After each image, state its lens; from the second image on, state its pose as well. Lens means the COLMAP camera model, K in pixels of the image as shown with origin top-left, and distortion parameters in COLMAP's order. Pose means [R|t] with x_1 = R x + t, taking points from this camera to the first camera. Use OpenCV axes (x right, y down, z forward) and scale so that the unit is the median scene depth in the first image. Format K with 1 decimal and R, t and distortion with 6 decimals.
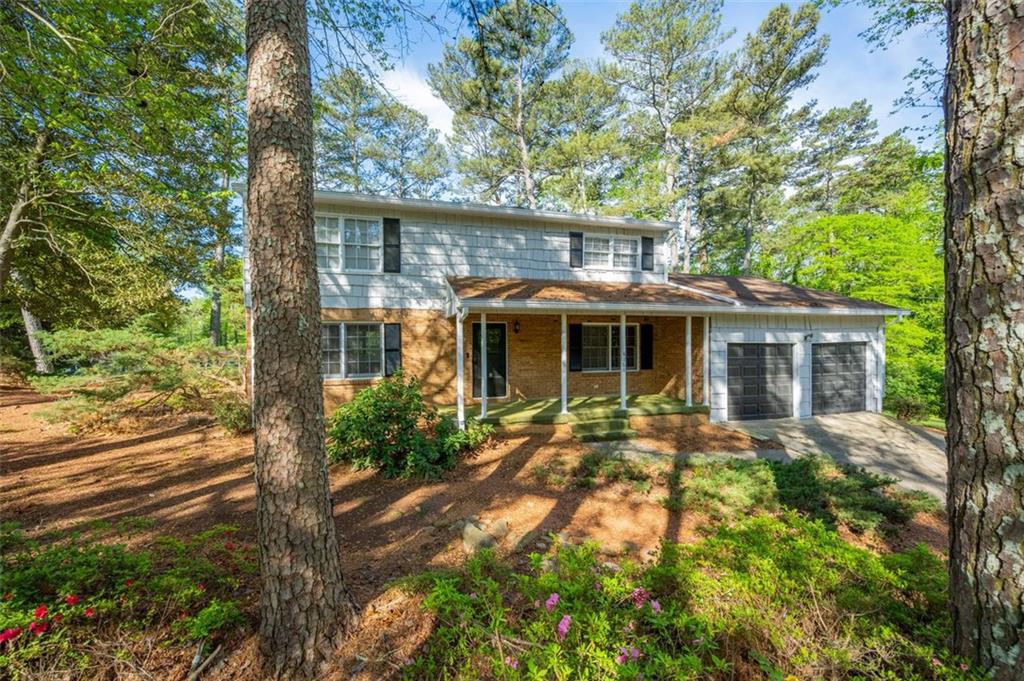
lens RADIAL K [[414.5, 0, 512.0], [0, 414.5, 340.5], [0, 0, 1]] dist [-0.002138, -0.000241]
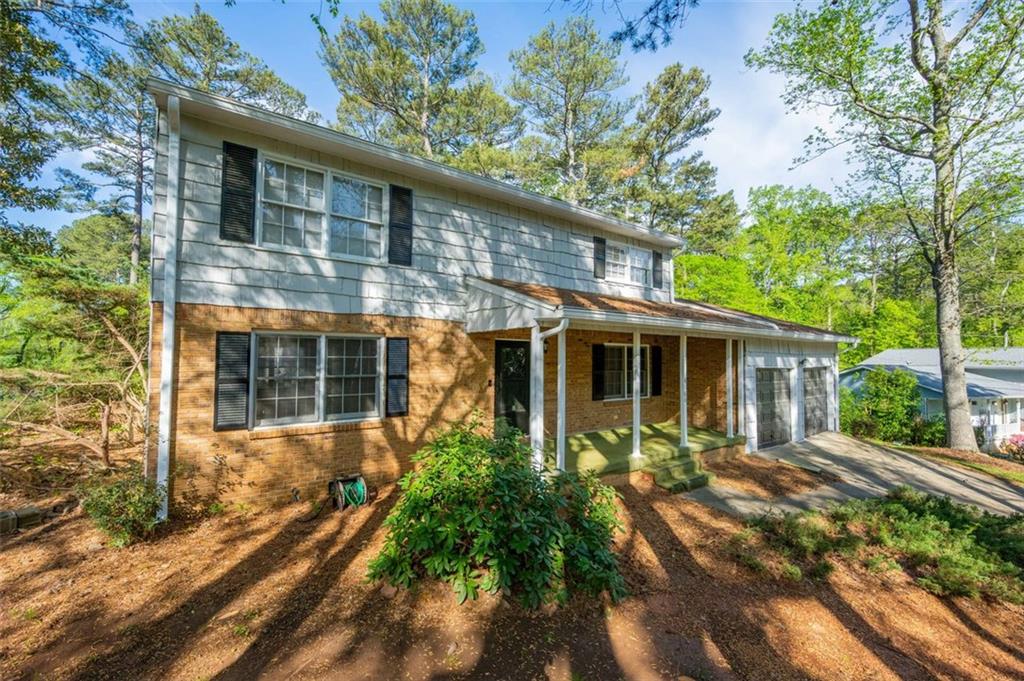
lens RADIAL K [[420.9, 0, 512.0], [0, 420.9, 340.5], [0, 0, 1]] dist [-0.010222, -0.000046]
pose [[0.941676, 0.024107, 0.335655, -0.307174], [-0.008557, 0.998824, -0.047730, -0.004221], [-0.336411, 0.042074, 0.940775, 0.253328]]
